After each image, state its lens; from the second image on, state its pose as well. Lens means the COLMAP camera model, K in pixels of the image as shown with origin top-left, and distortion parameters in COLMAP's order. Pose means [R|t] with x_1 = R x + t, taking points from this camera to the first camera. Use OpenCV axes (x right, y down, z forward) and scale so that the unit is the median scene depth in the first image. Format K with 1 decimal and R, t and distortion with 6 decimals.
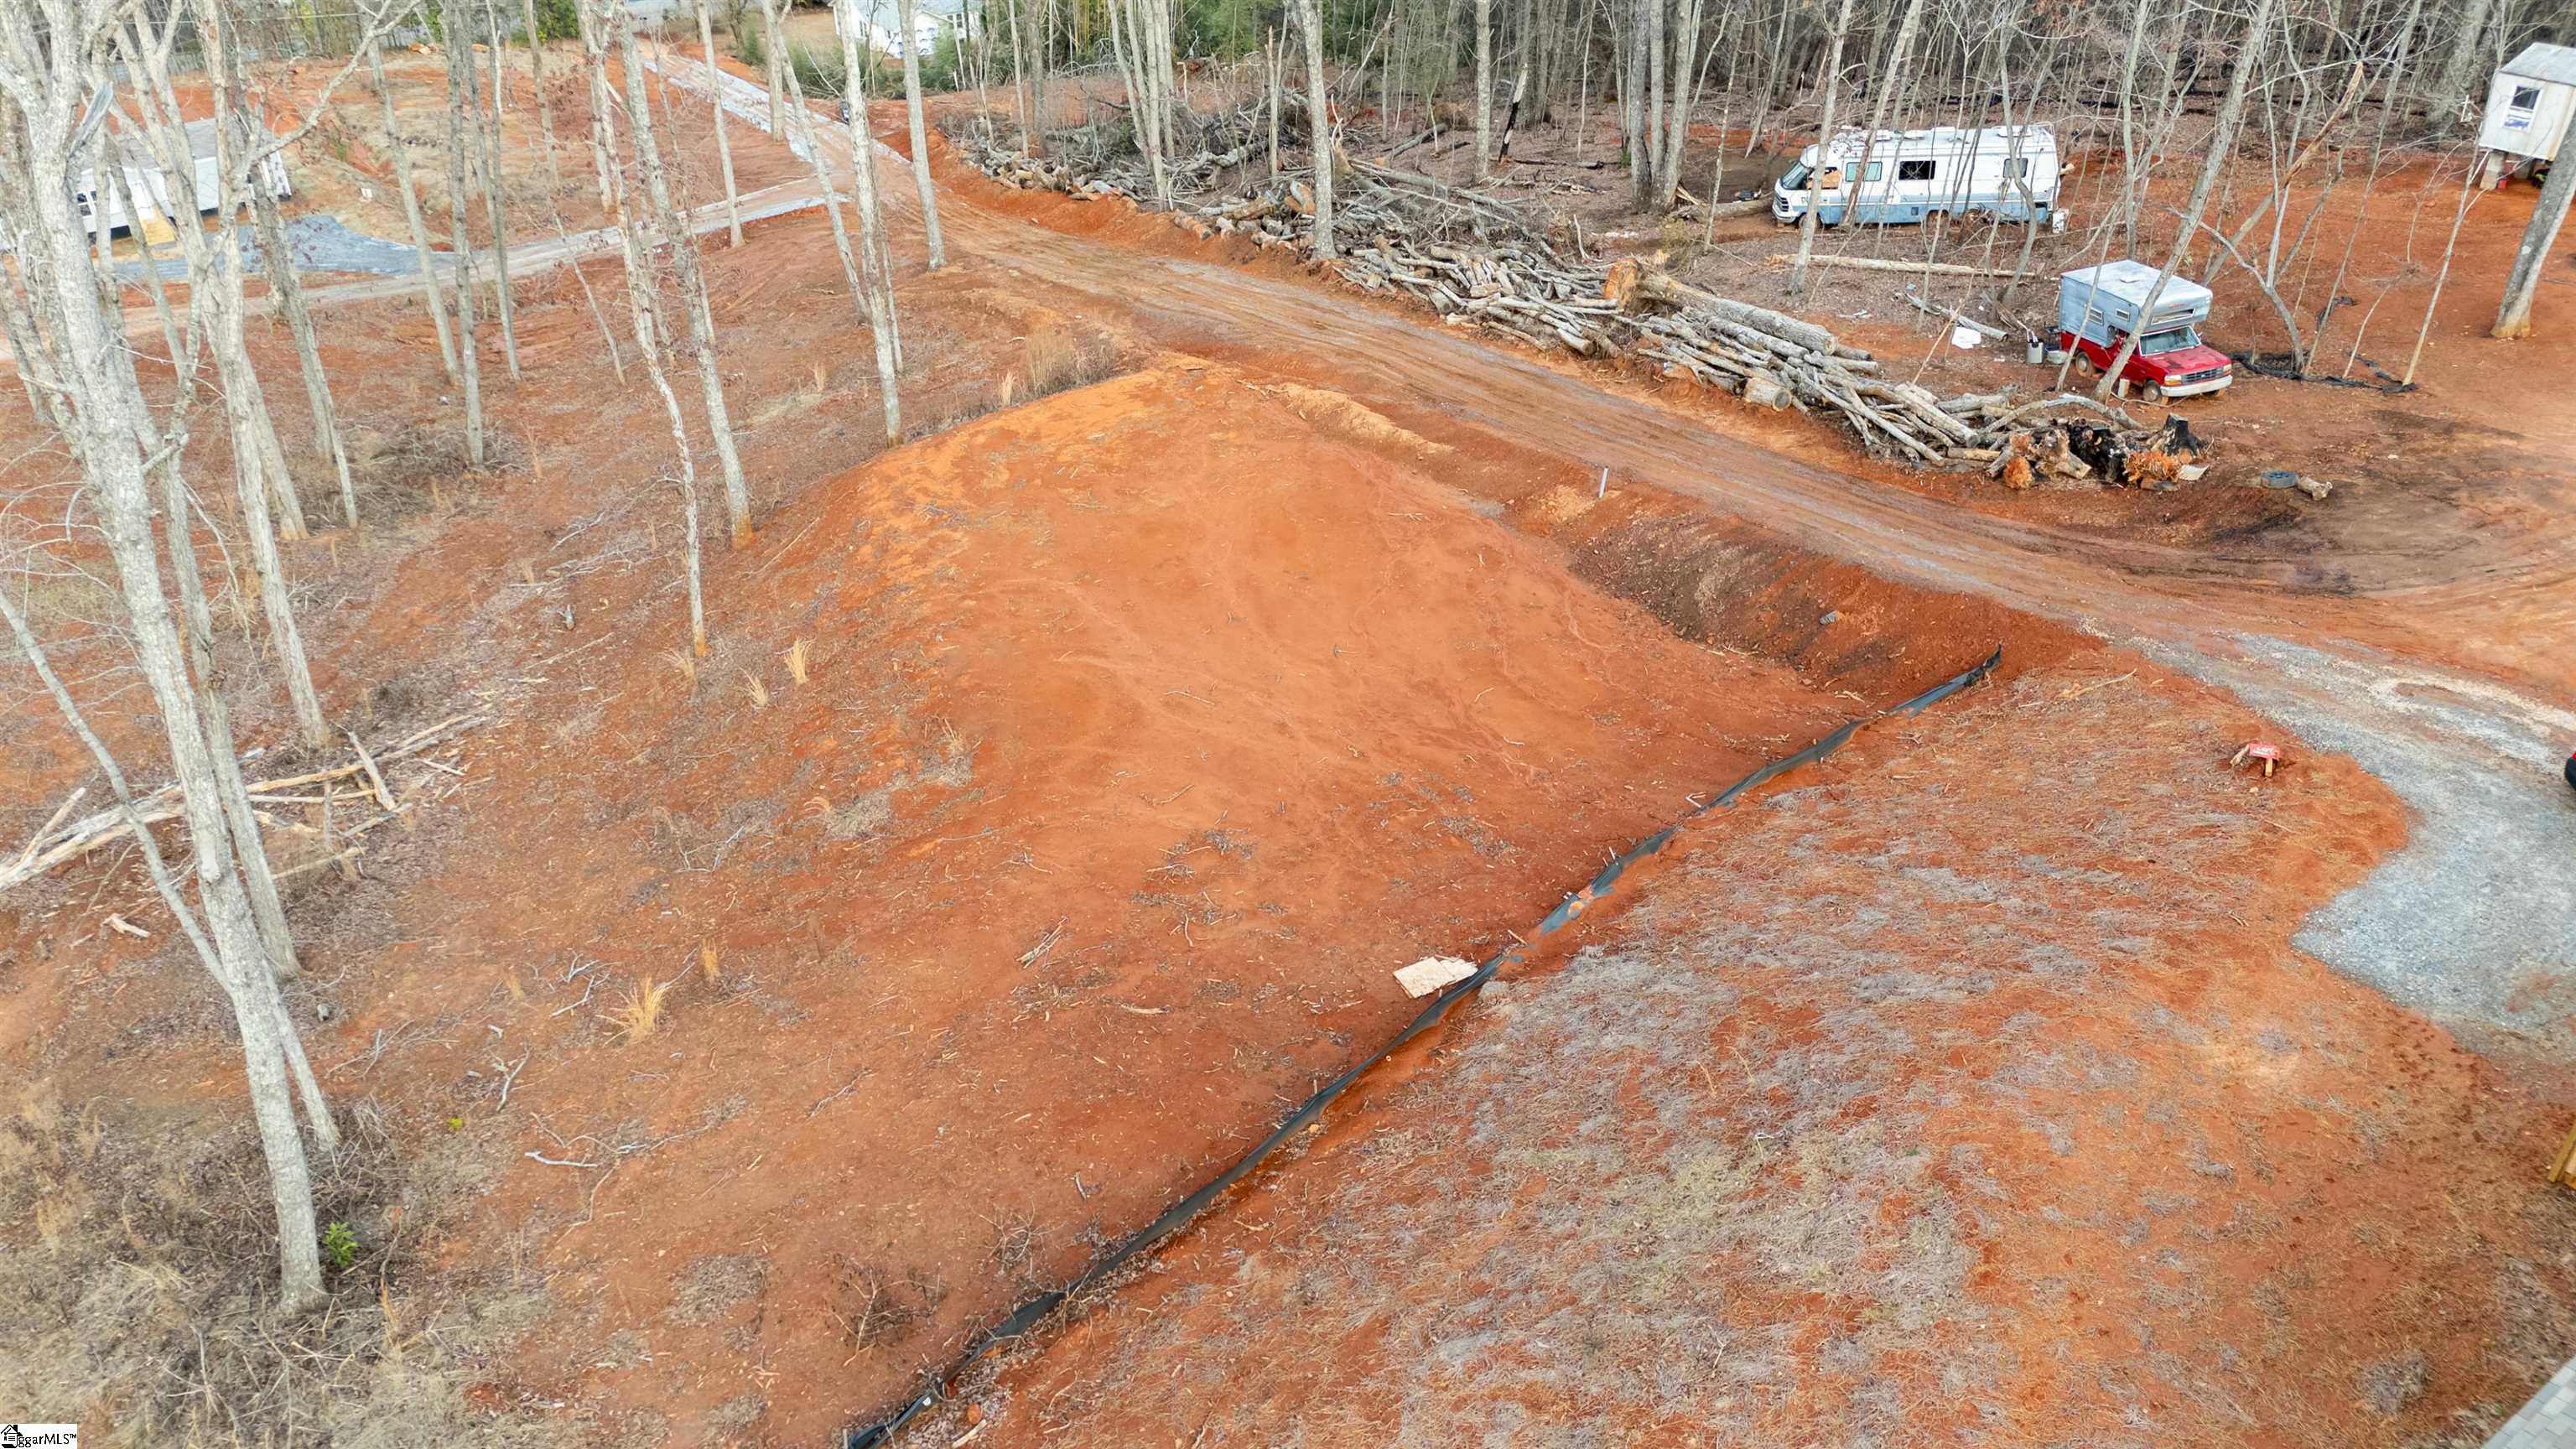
lens RADIAL K [[1881.6, 0, 1291.5], [0, 1881.6, 740.4], [0, 0, 1]] dist [0.048563, -0.037424]
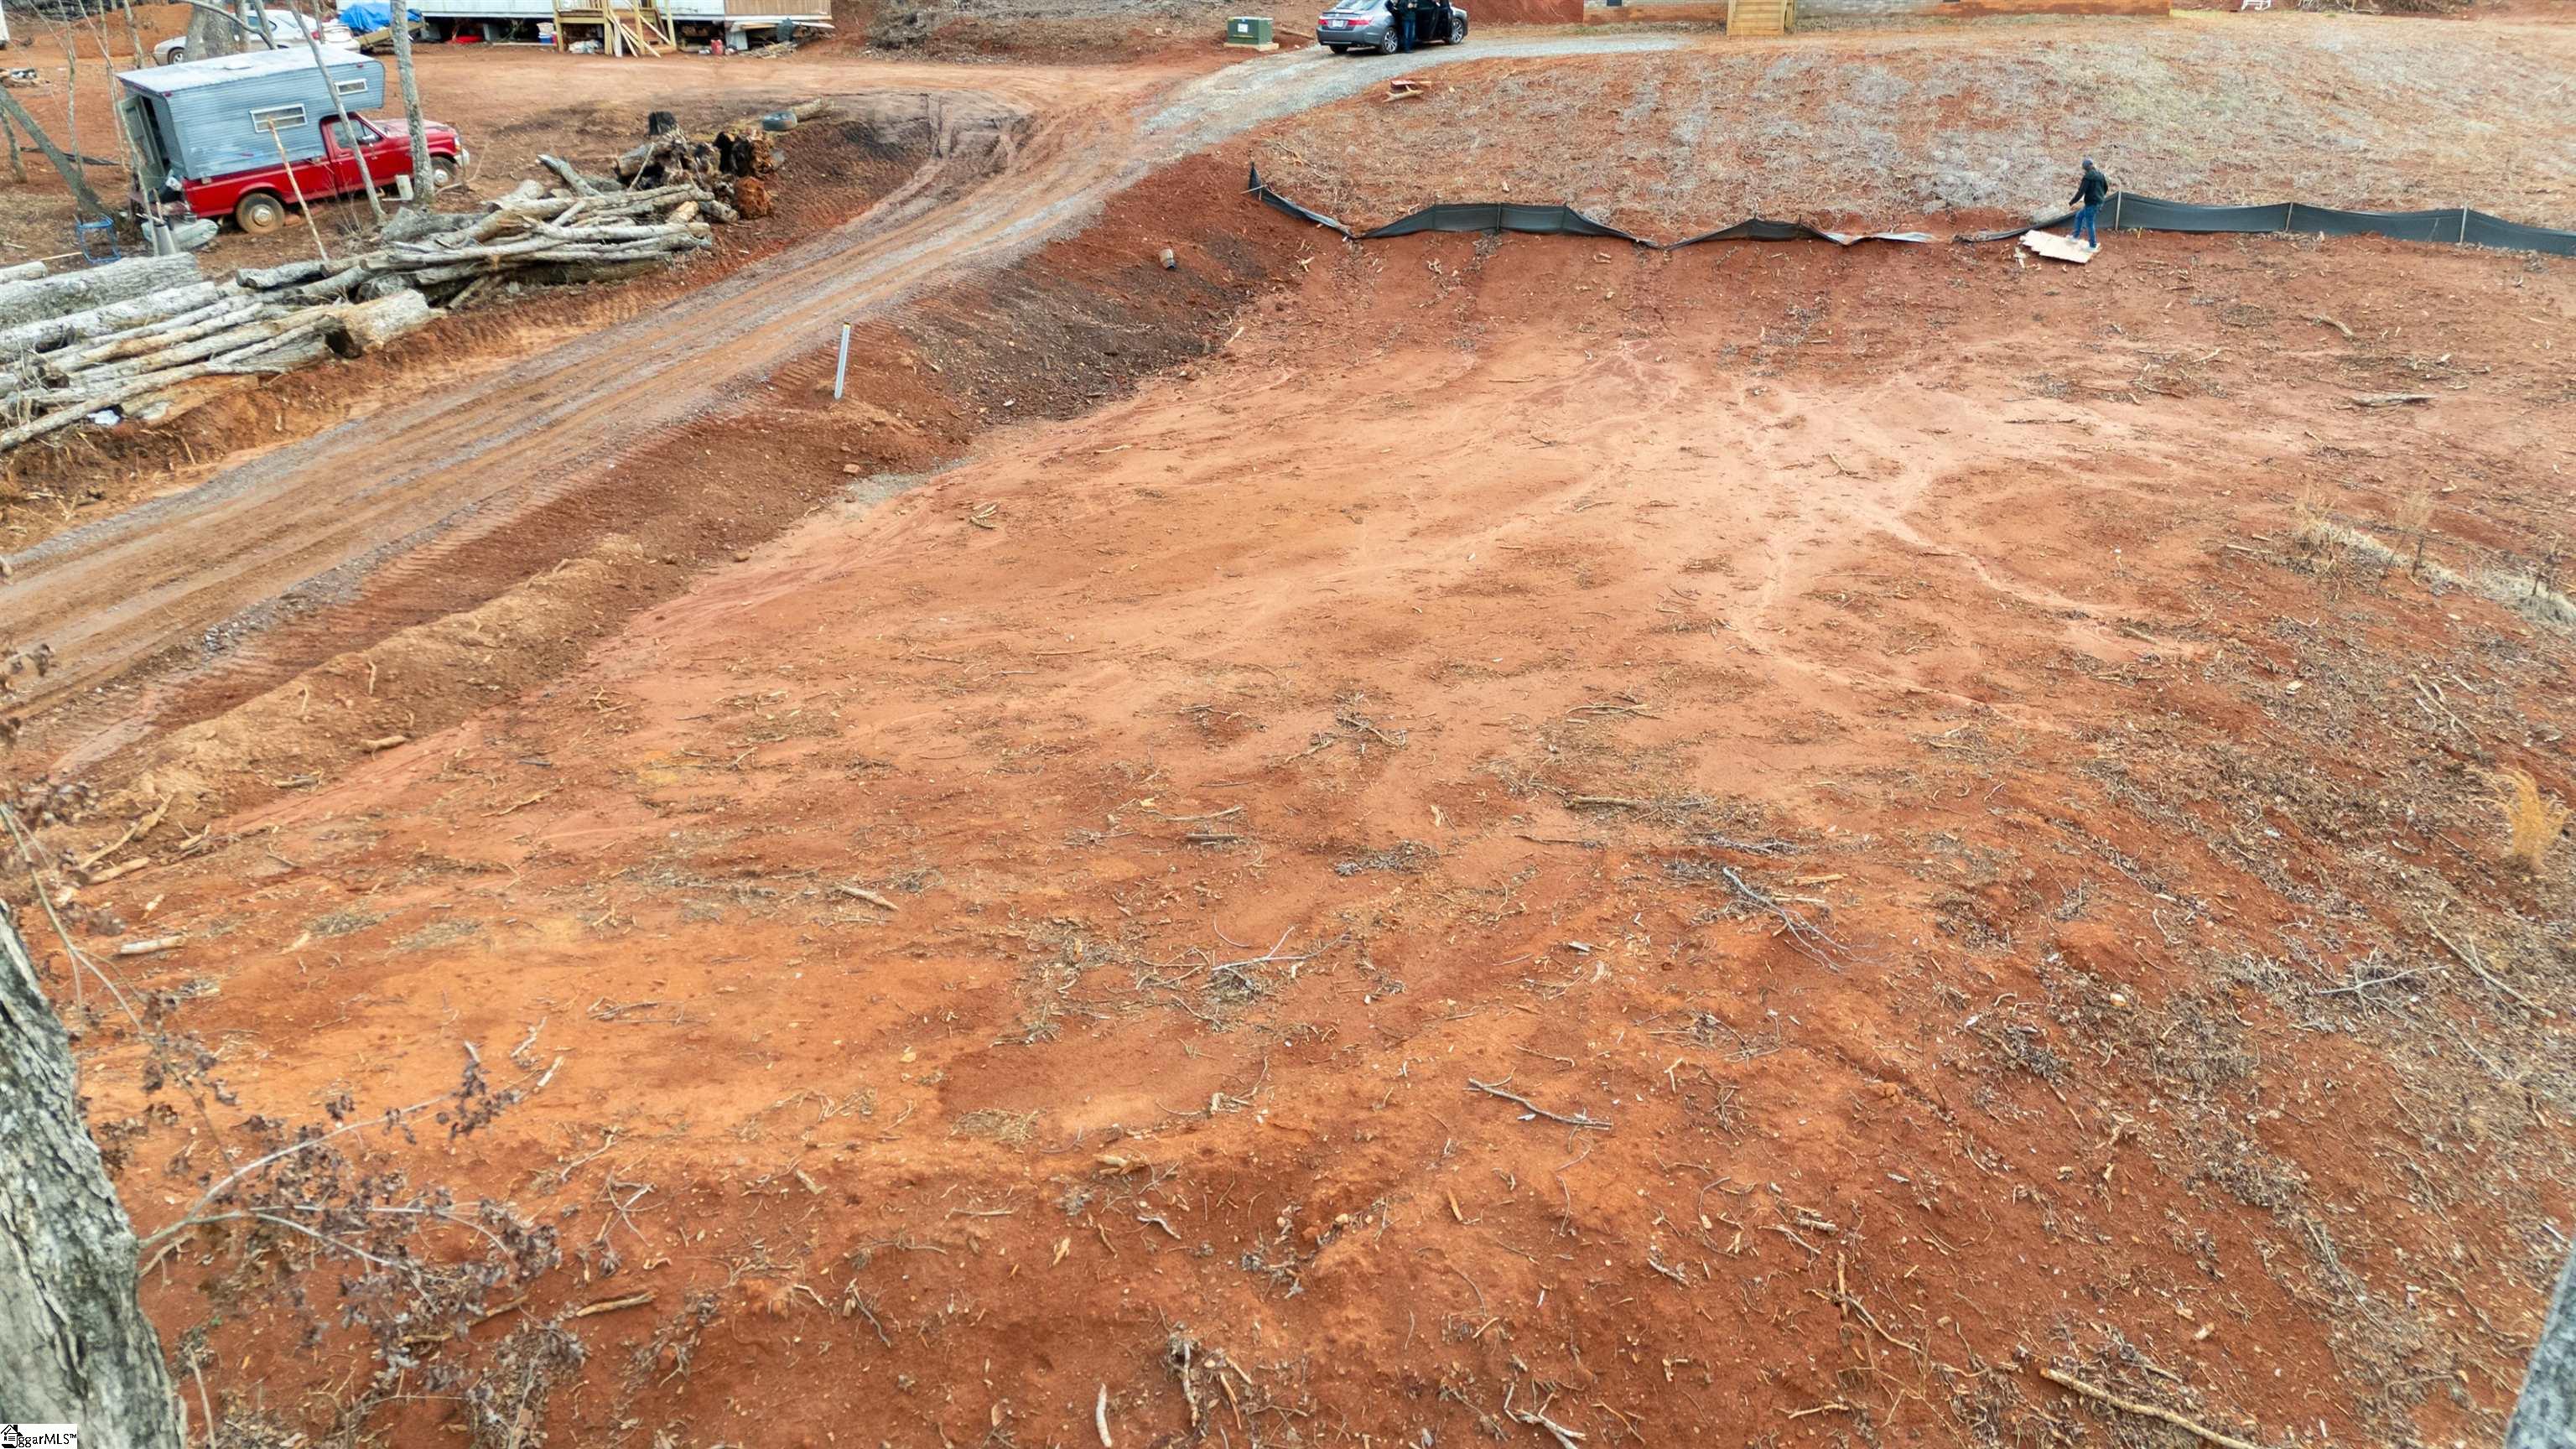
lens RADIAL K [[1881.6, 0, 1293.3], [0, 1881.6, 734.8], [0, 0, 1]] dist [0.048563, -0.037424]
pose [[-0.583041, -0.287646, 0.759818, -0.345927], [0.452991, 0.661266, 0.597936, -0.323459], [-0.674435, 0.692811, -0.255244, 1.097165]]
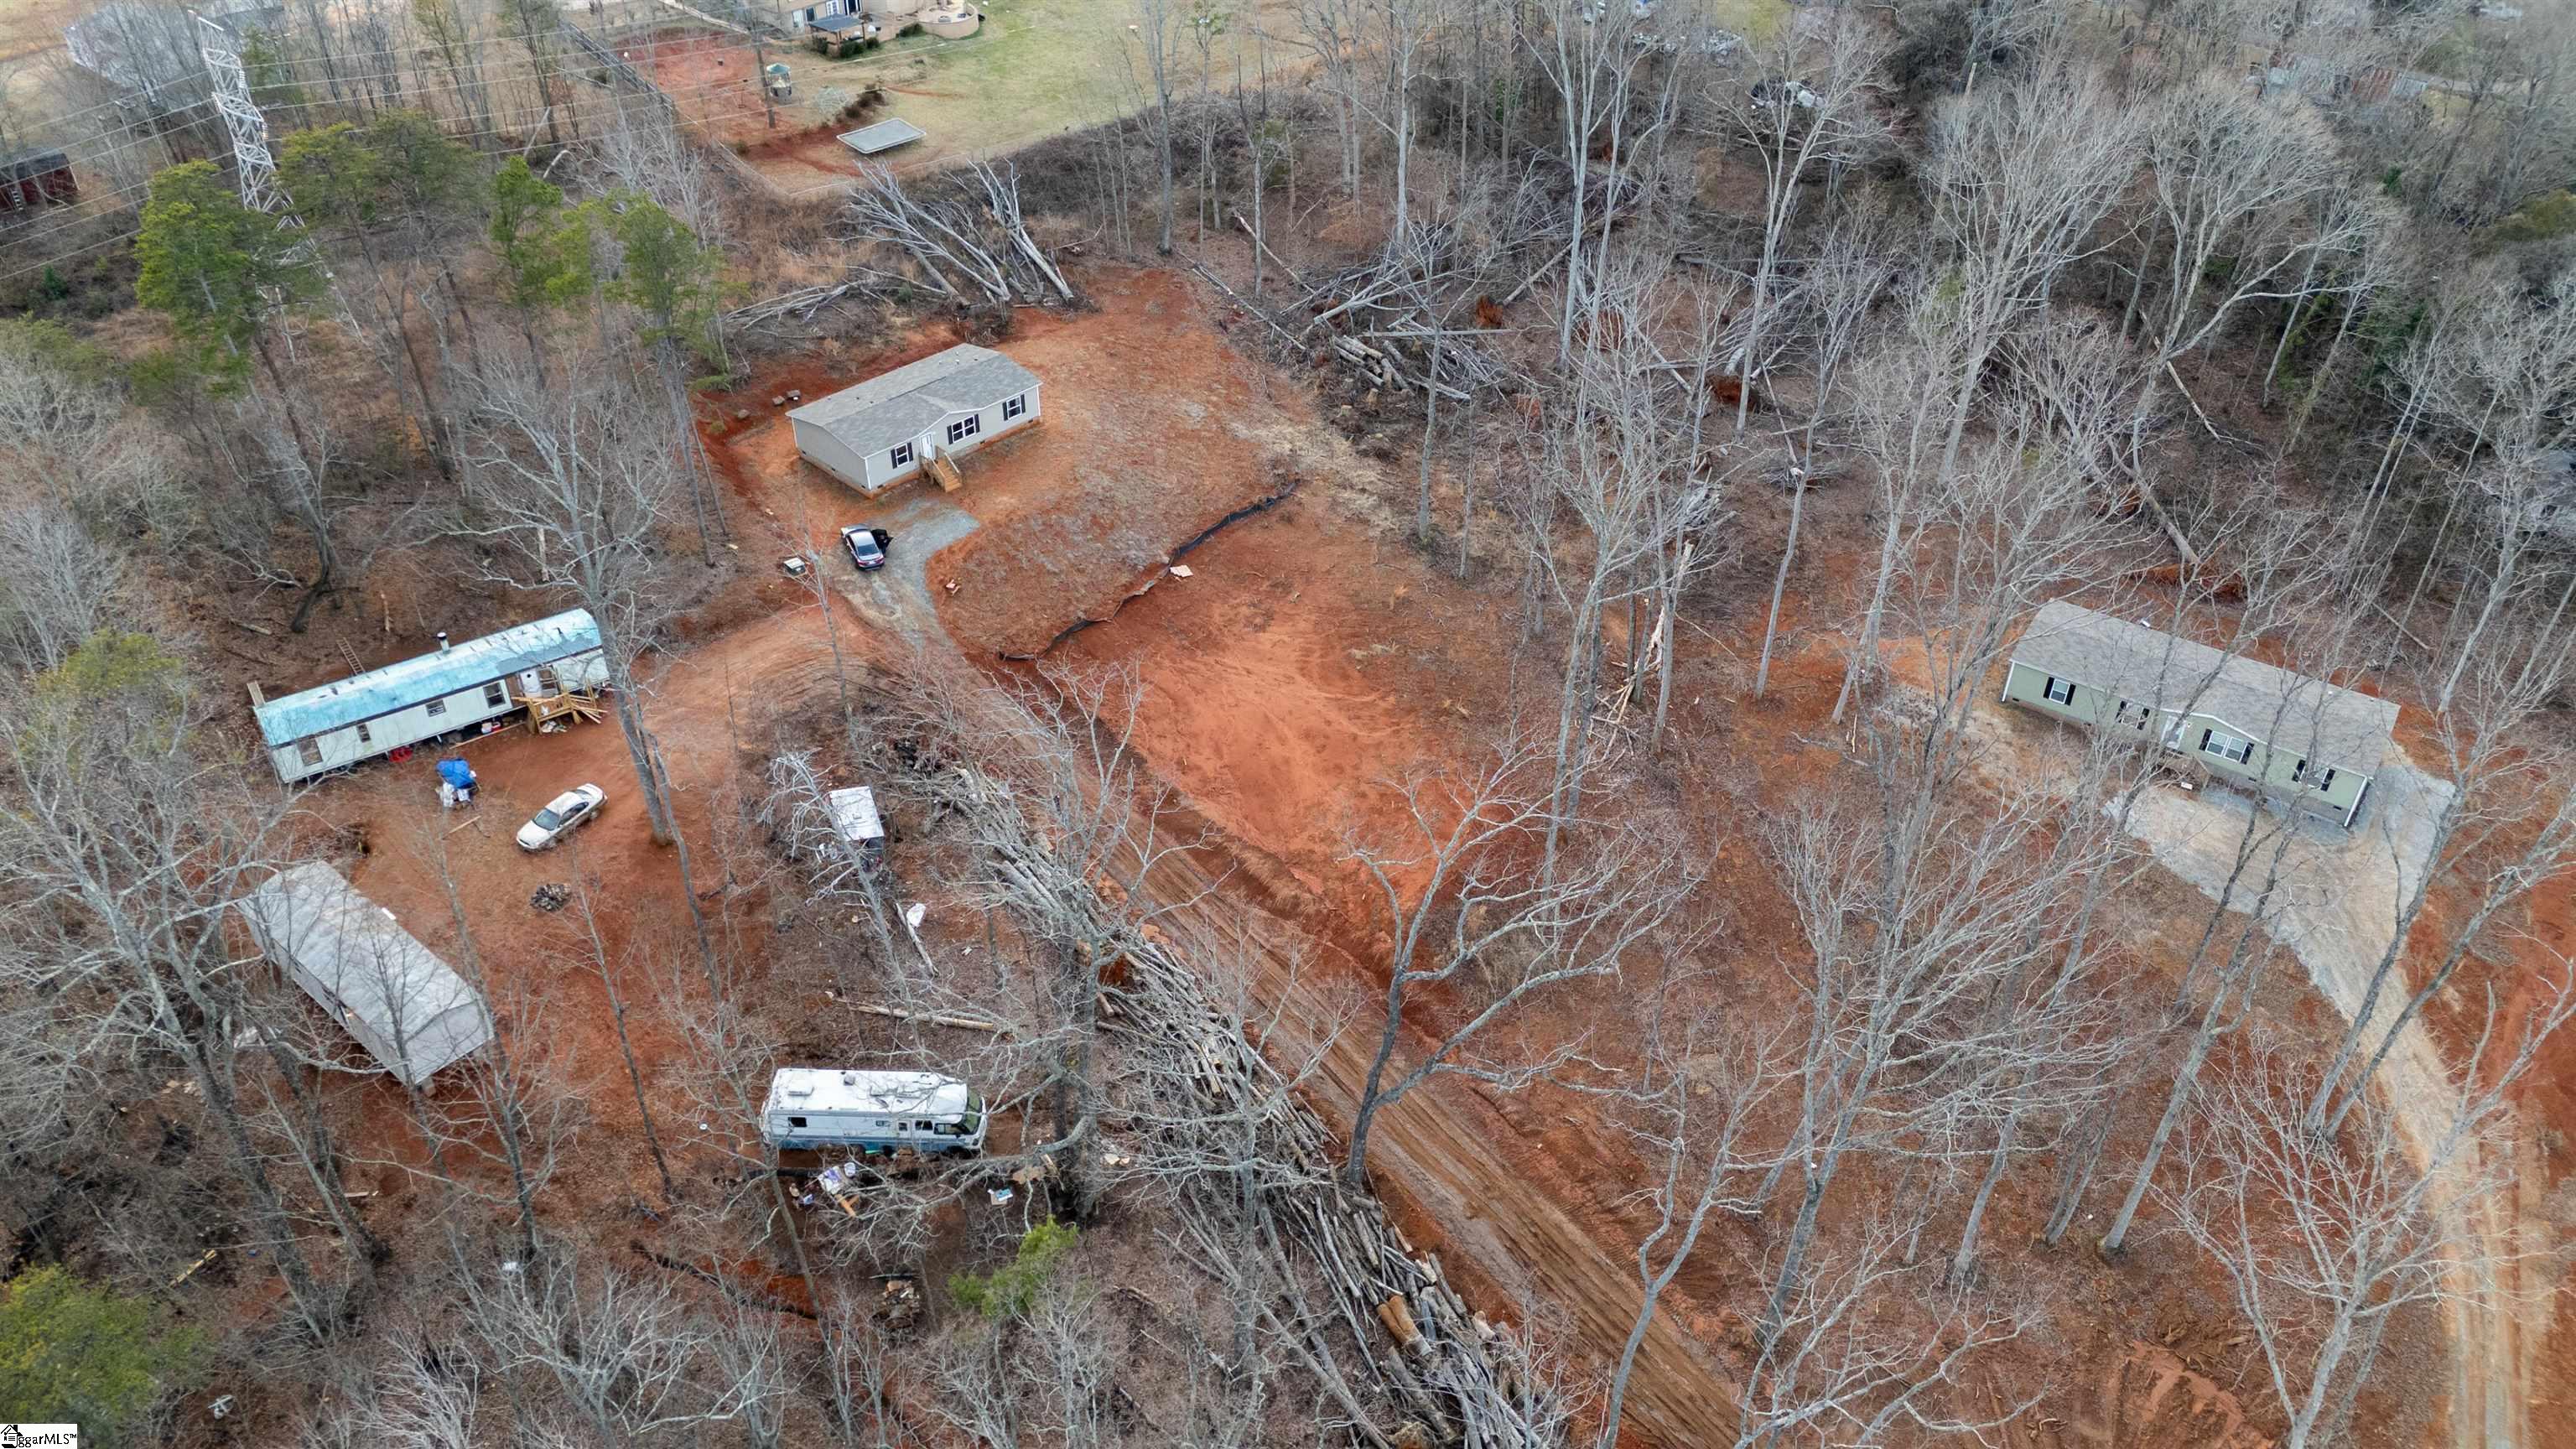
lens RADIAL K [[1881.6, 0, 1297.9], [0, 1881.6, 727.1], [0, 0, 1]] dist [0.048563, -0.037424]
pose [[-0.981200, 0.108858, -0.159361, 0.306677], [-0.113331, 0.343364, 0.932340, -2.109876], [0.156212, 0.932873, -0.324571, 1.621577]]
